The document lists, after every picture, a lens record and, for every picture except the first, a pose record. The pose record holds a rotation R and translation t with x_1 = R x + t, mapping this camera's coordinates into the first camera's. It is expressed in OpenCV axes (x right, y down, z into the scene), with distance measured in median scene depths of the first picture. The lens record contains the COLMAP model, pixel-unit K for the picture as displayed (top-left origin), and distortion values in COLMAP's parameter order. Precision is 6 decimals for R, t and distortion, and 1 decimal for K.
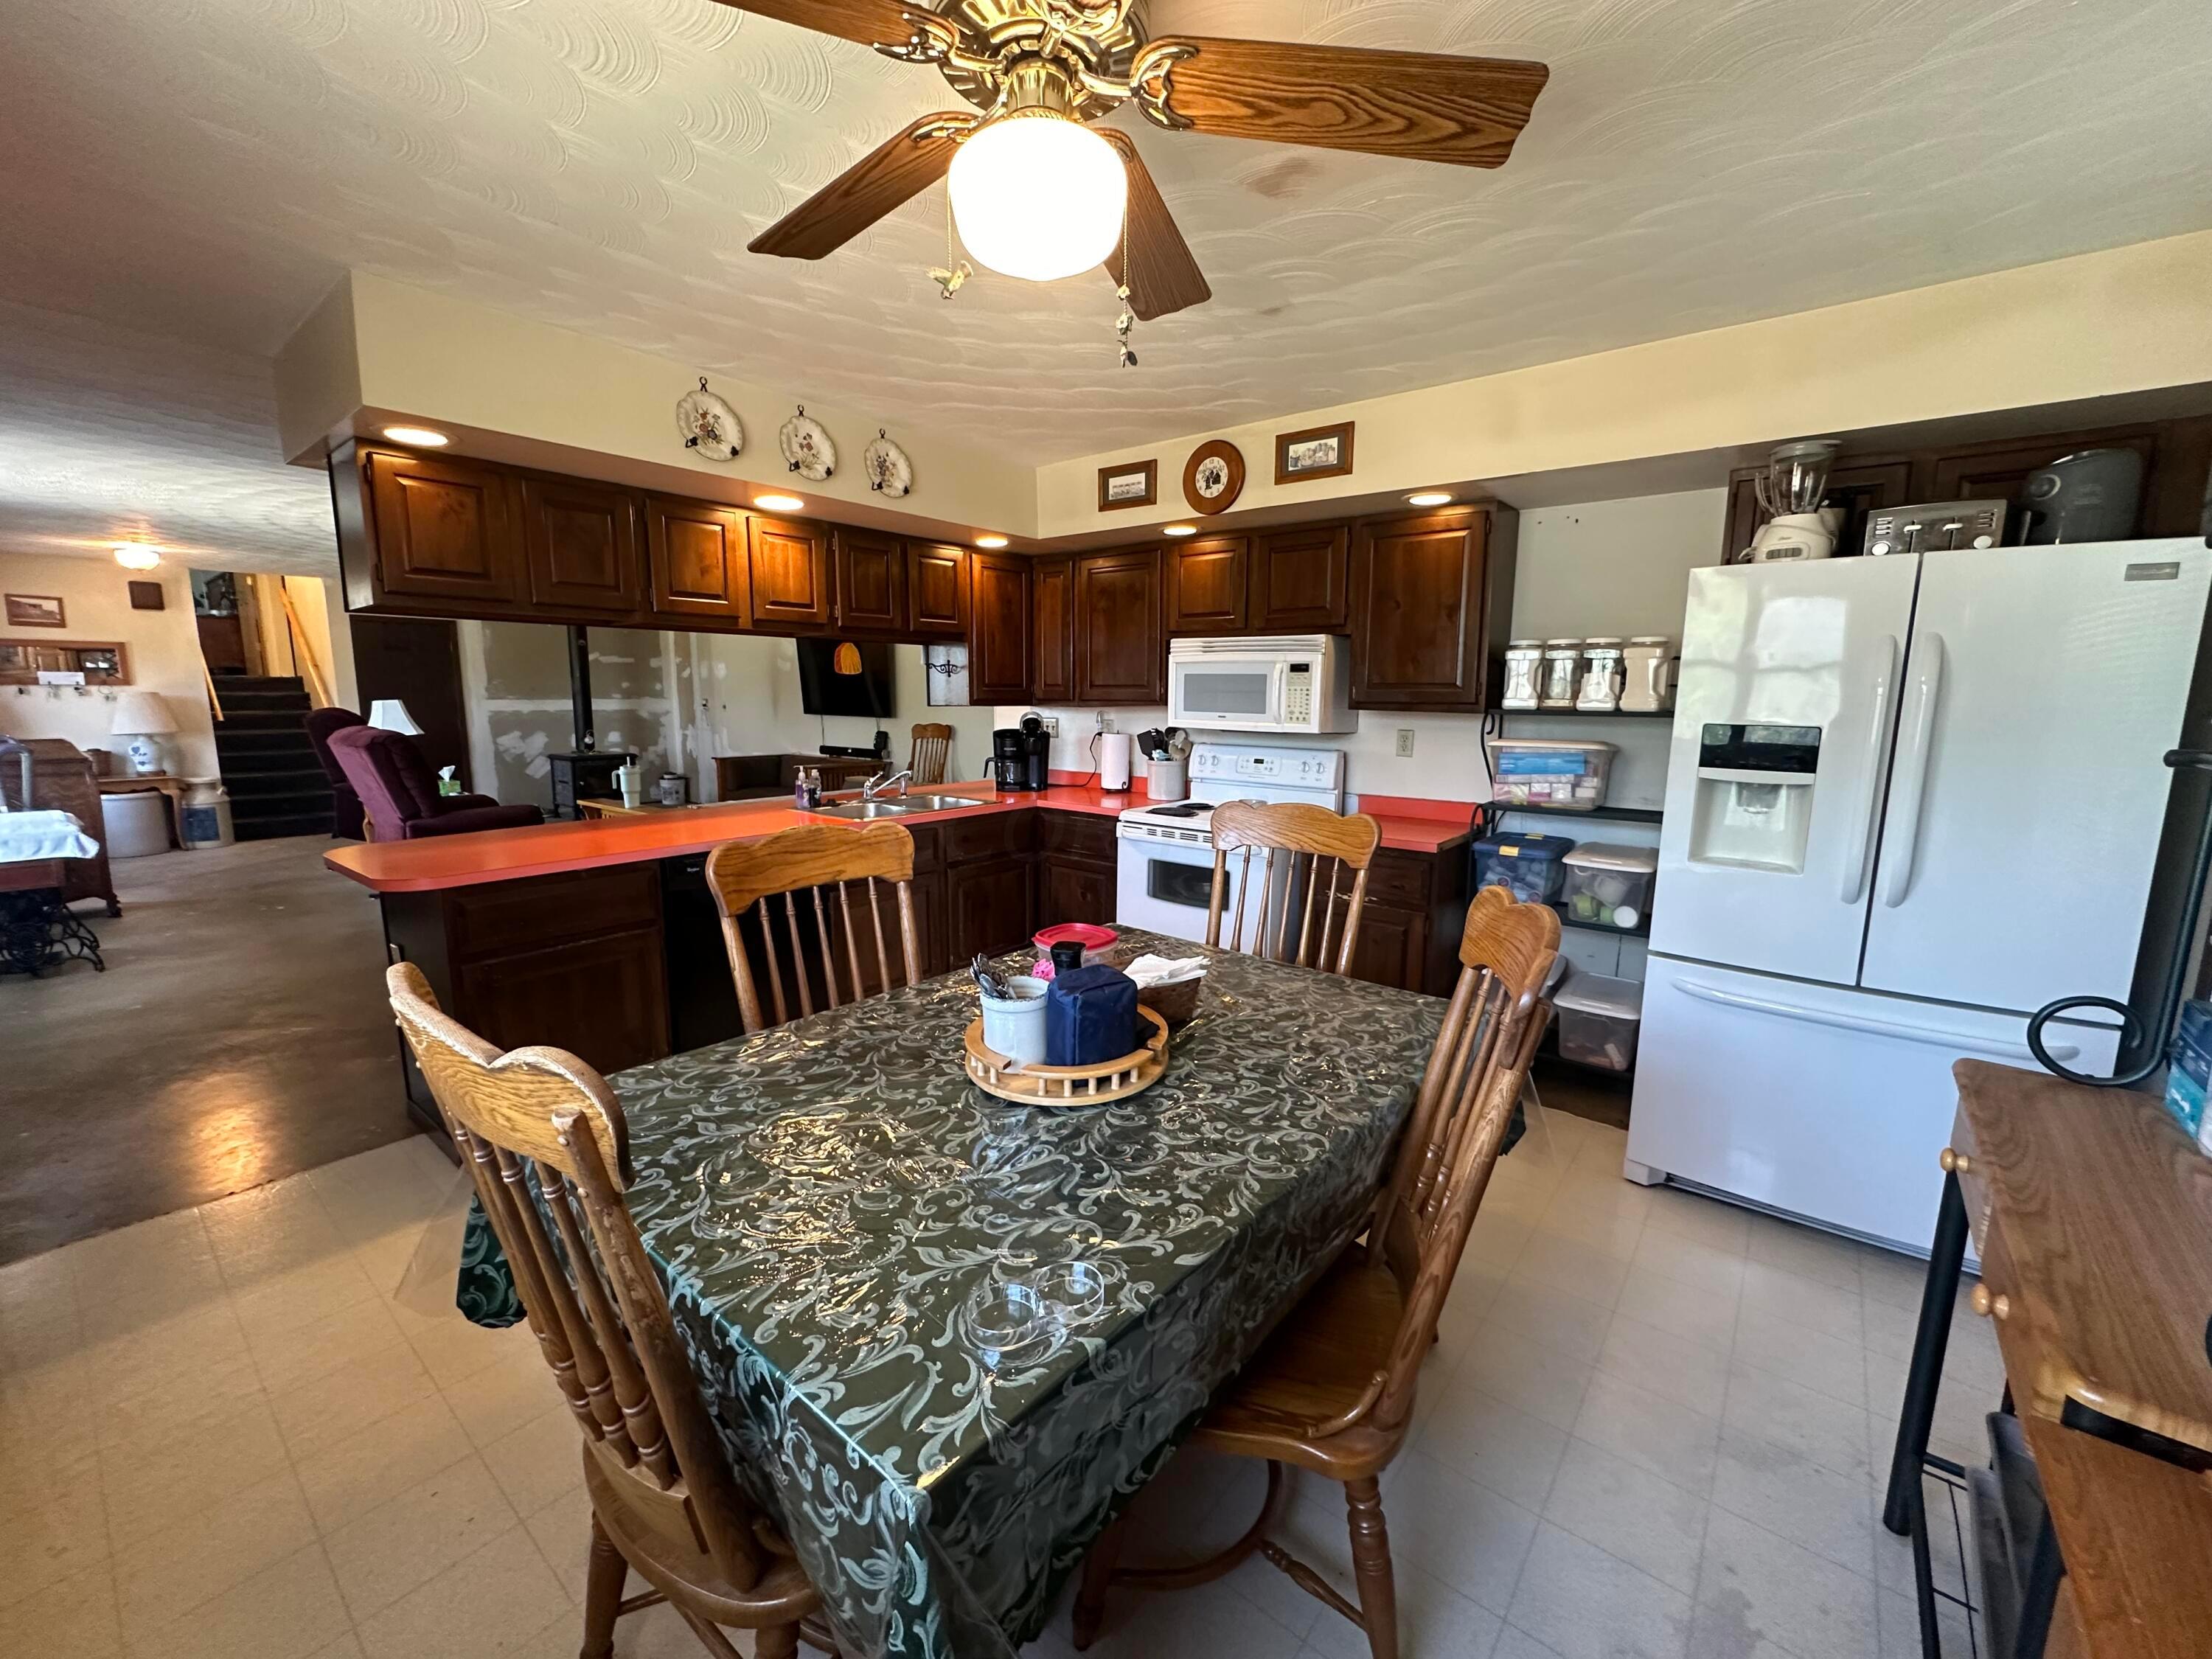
lens RADIAL K [[884.7, 0, 1106.8], [0, 884.7, 836.4], [0, 0, 1]] dist [-0.002530, 0.000052]
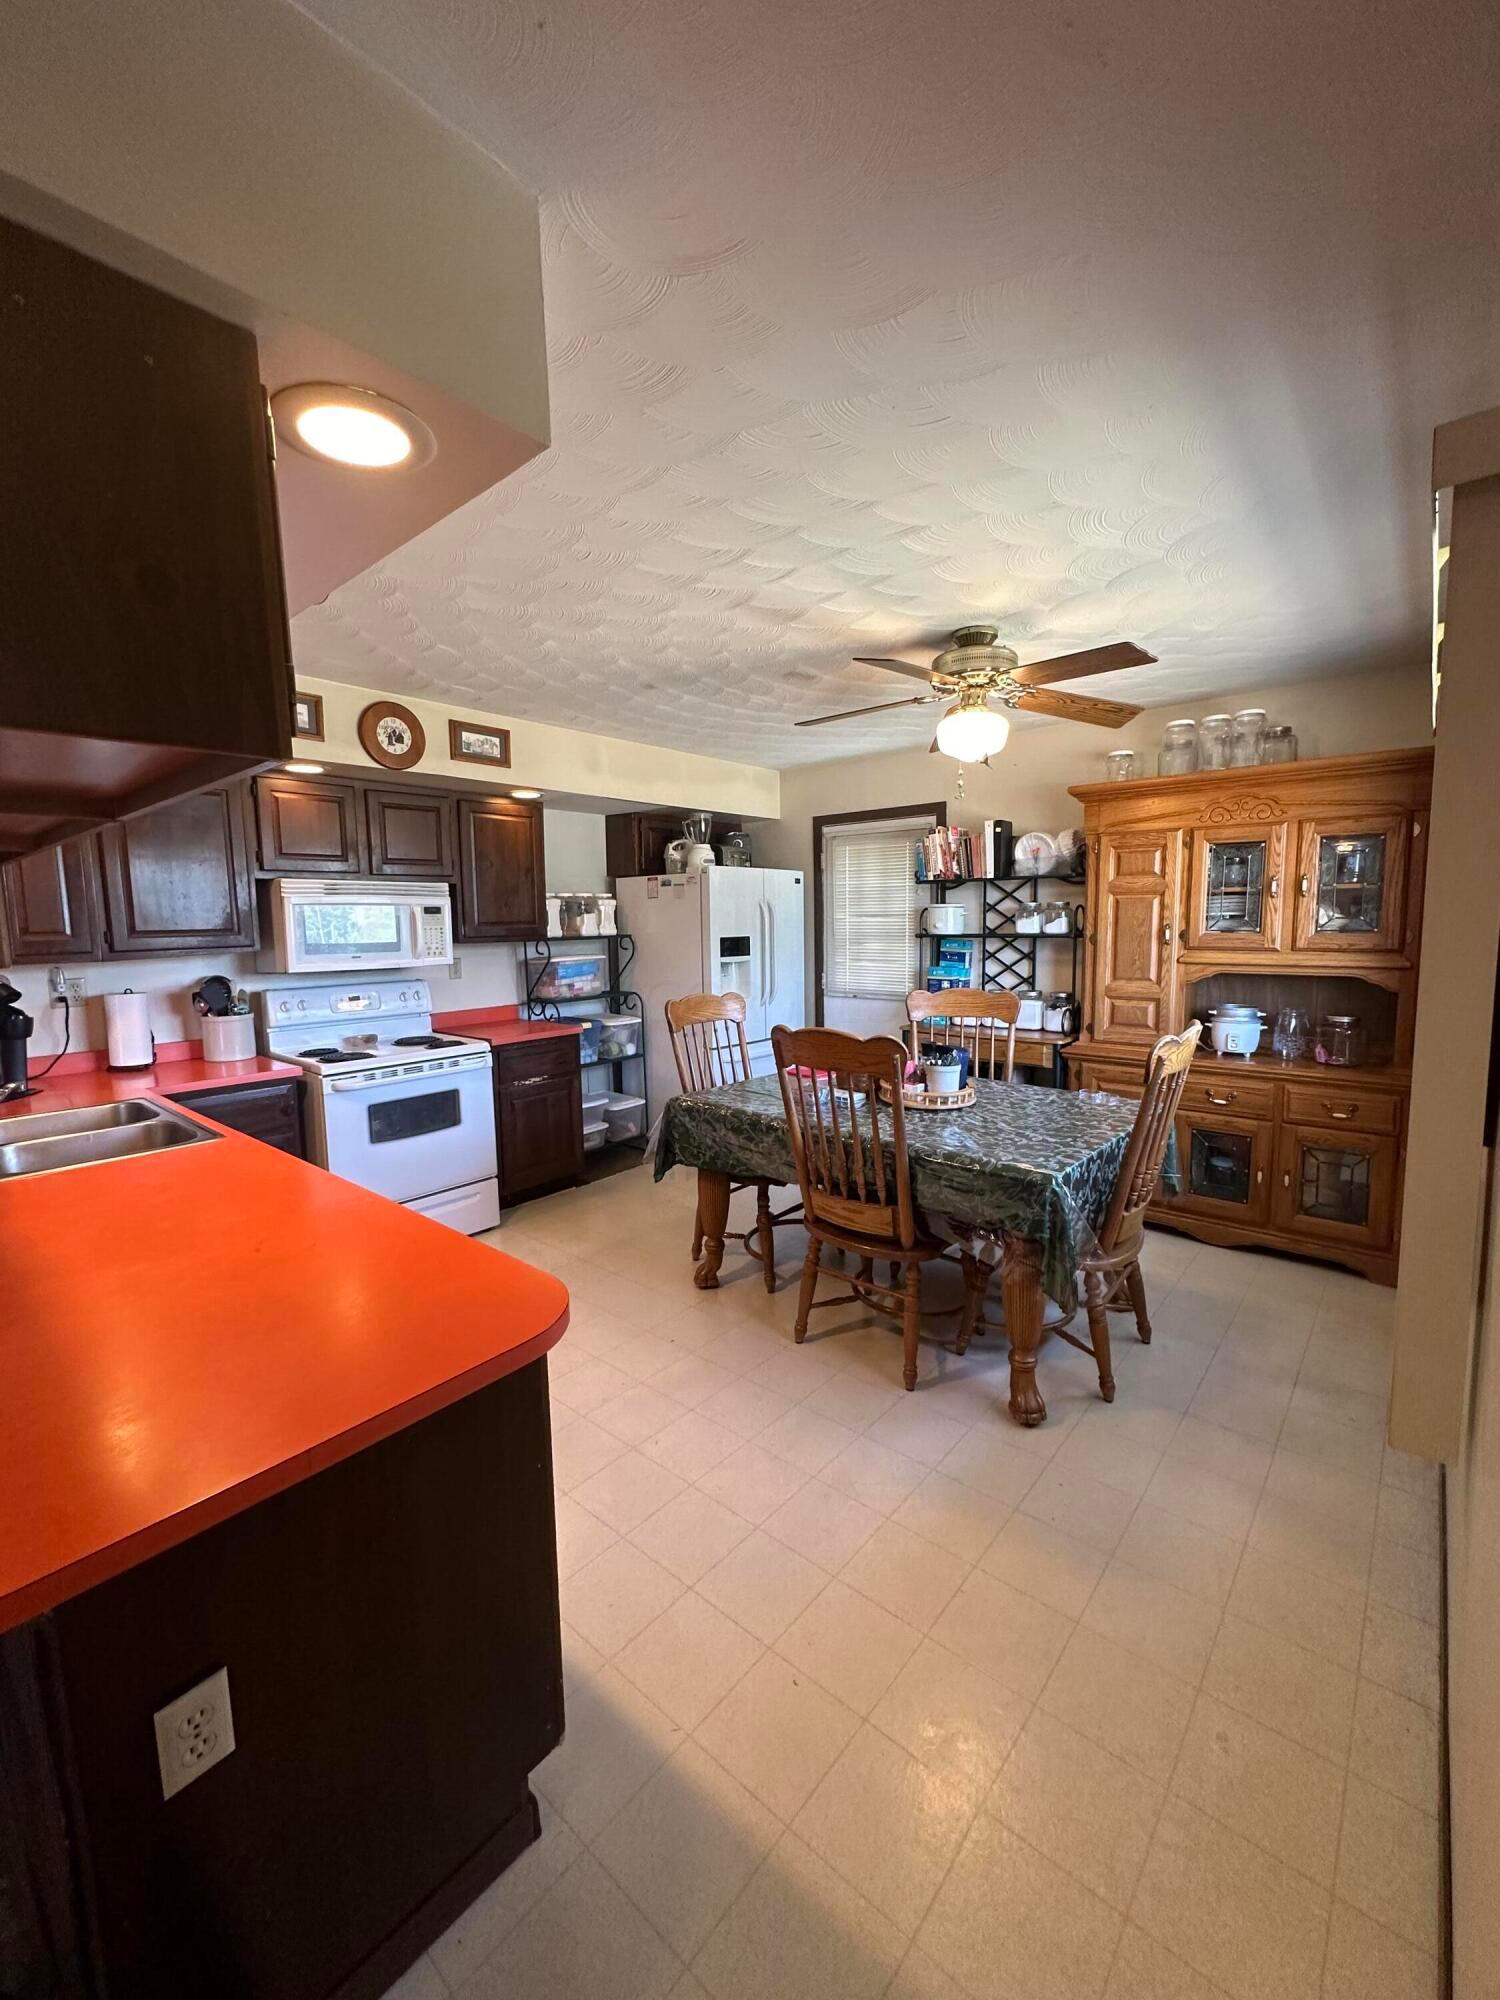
lens RADIAL K [[799.9, 0, 745.4], [0, 799.9, 998.4], [0, 0, 1]] dist [-0.002530, 0.000052]
pose [[0.031437, -0.105748, 0.993896, -0.910811], [0.184325, 0.977945, 0.098220, -0.113555], [-0.982362, 0.180112, 0.050236, 0.612881]]
